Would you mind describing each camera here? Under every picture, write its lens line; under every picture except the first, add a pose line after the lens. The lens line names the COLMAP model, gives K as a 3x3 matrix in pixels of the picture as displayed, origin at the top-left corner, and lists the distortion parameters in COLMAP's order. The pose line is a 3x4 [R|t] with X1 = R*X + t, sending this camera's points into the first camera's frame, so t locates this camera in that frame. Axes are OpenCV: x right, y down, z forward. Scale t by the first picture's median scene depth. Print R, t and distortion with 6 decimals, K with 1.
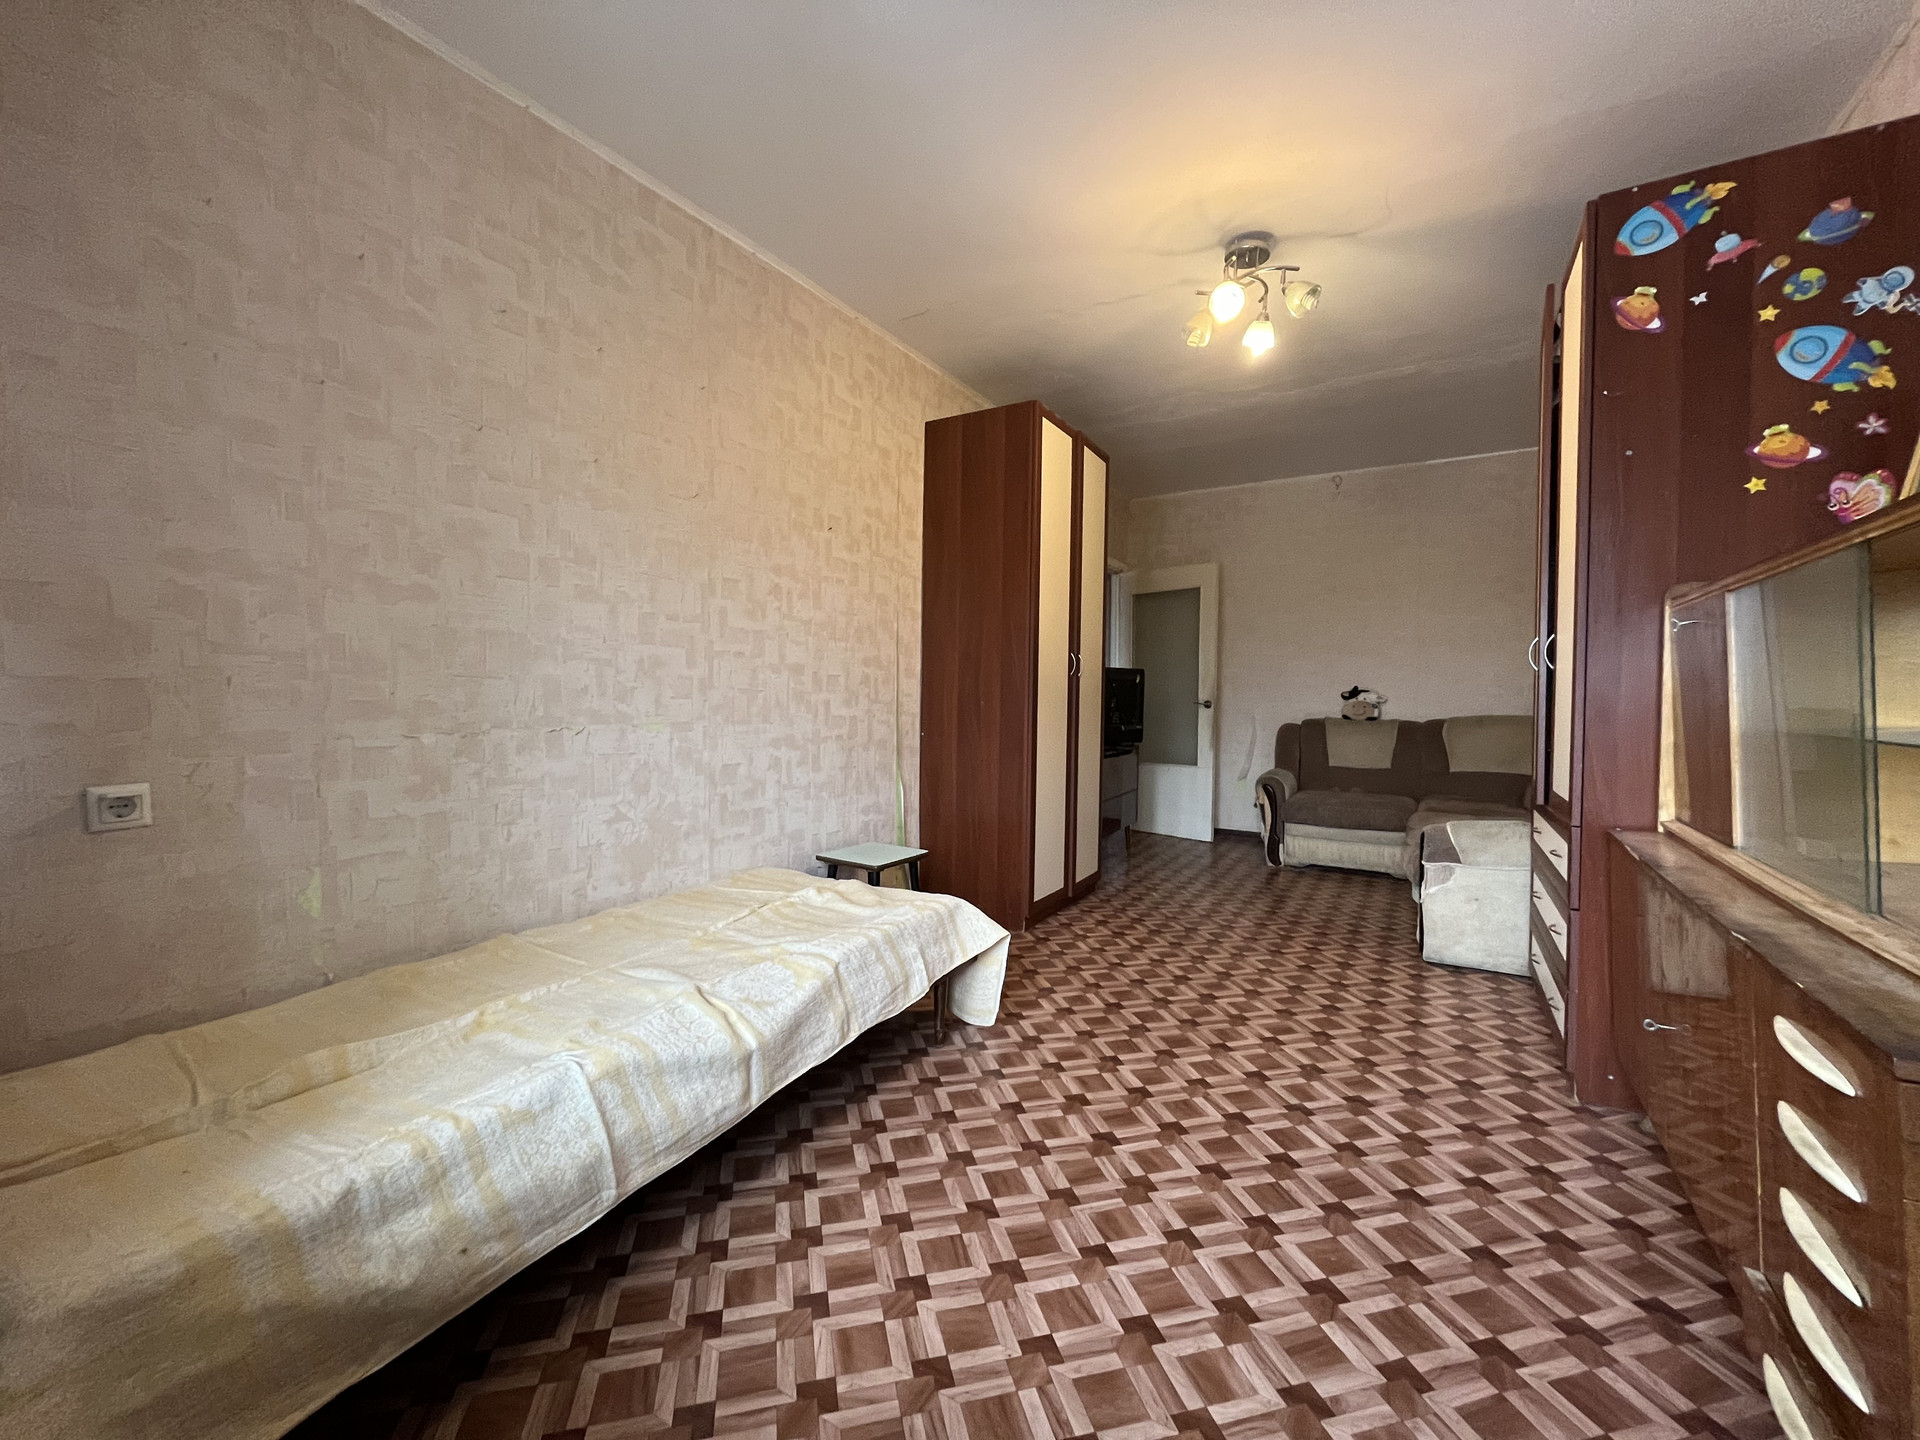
lens RADIAL K [[769.2, 0, 959.0], [0, 769.2, 714.0], [0, 0, 1]] dist [-0.004265, -0.000043]
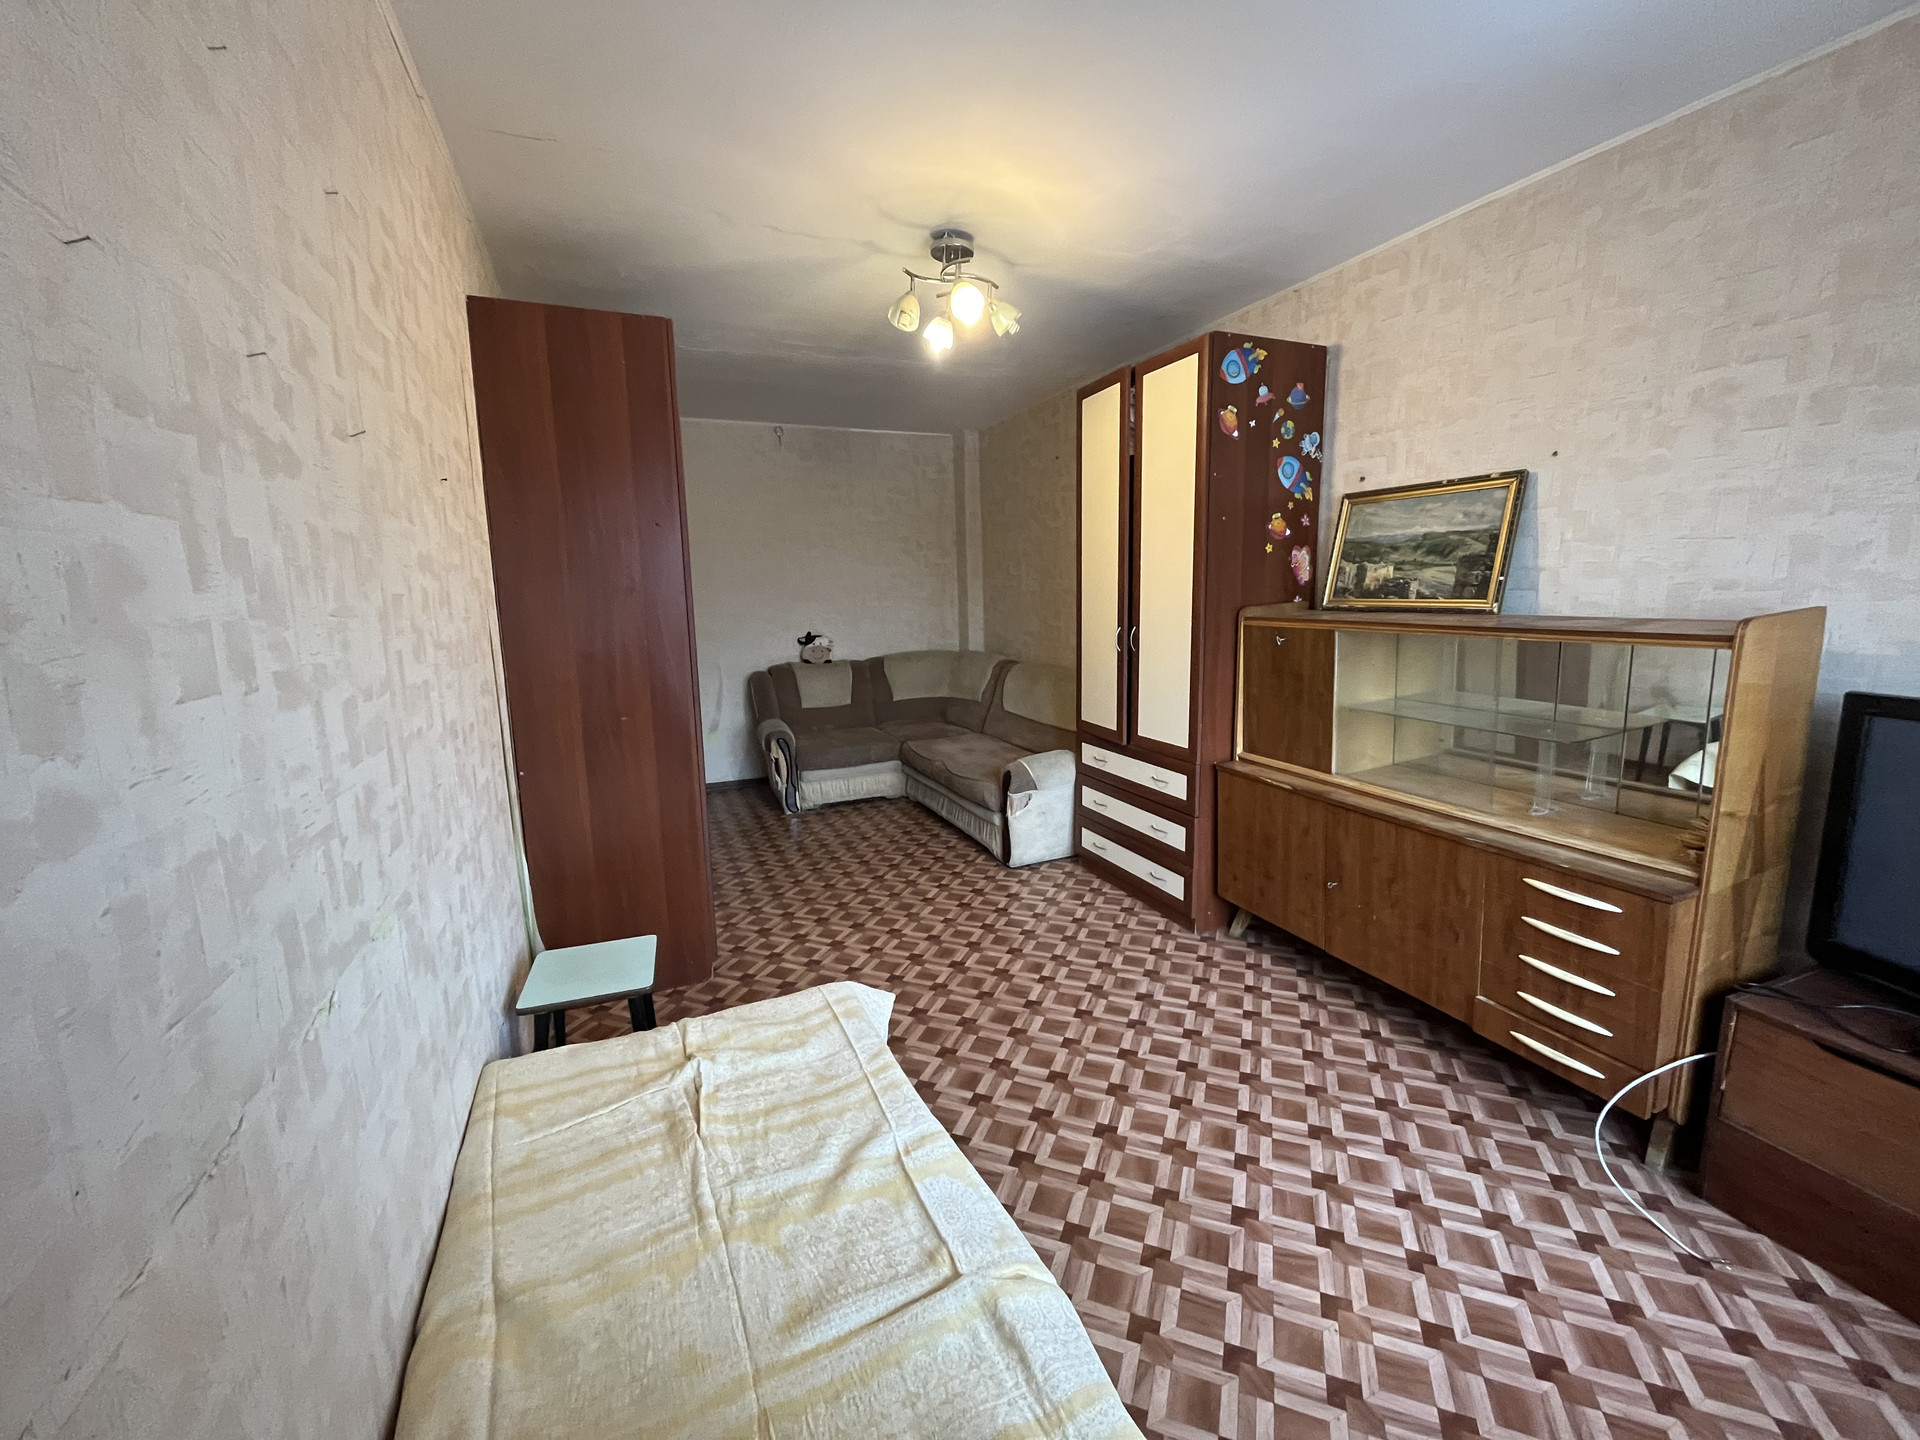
lens RADIAL K [[769.2, 0, 959.0], [0, 769.2, 714.0], [0, 0, 1]] dist [-0.004265, -0.000043]
pose [[0.574424, -0.153674, 0.804003, -0.696616], [0.047590, 0.986827, 0.154618, -0.216803], [-0.817173, -0.050554, 0.574171, 0.531714]]
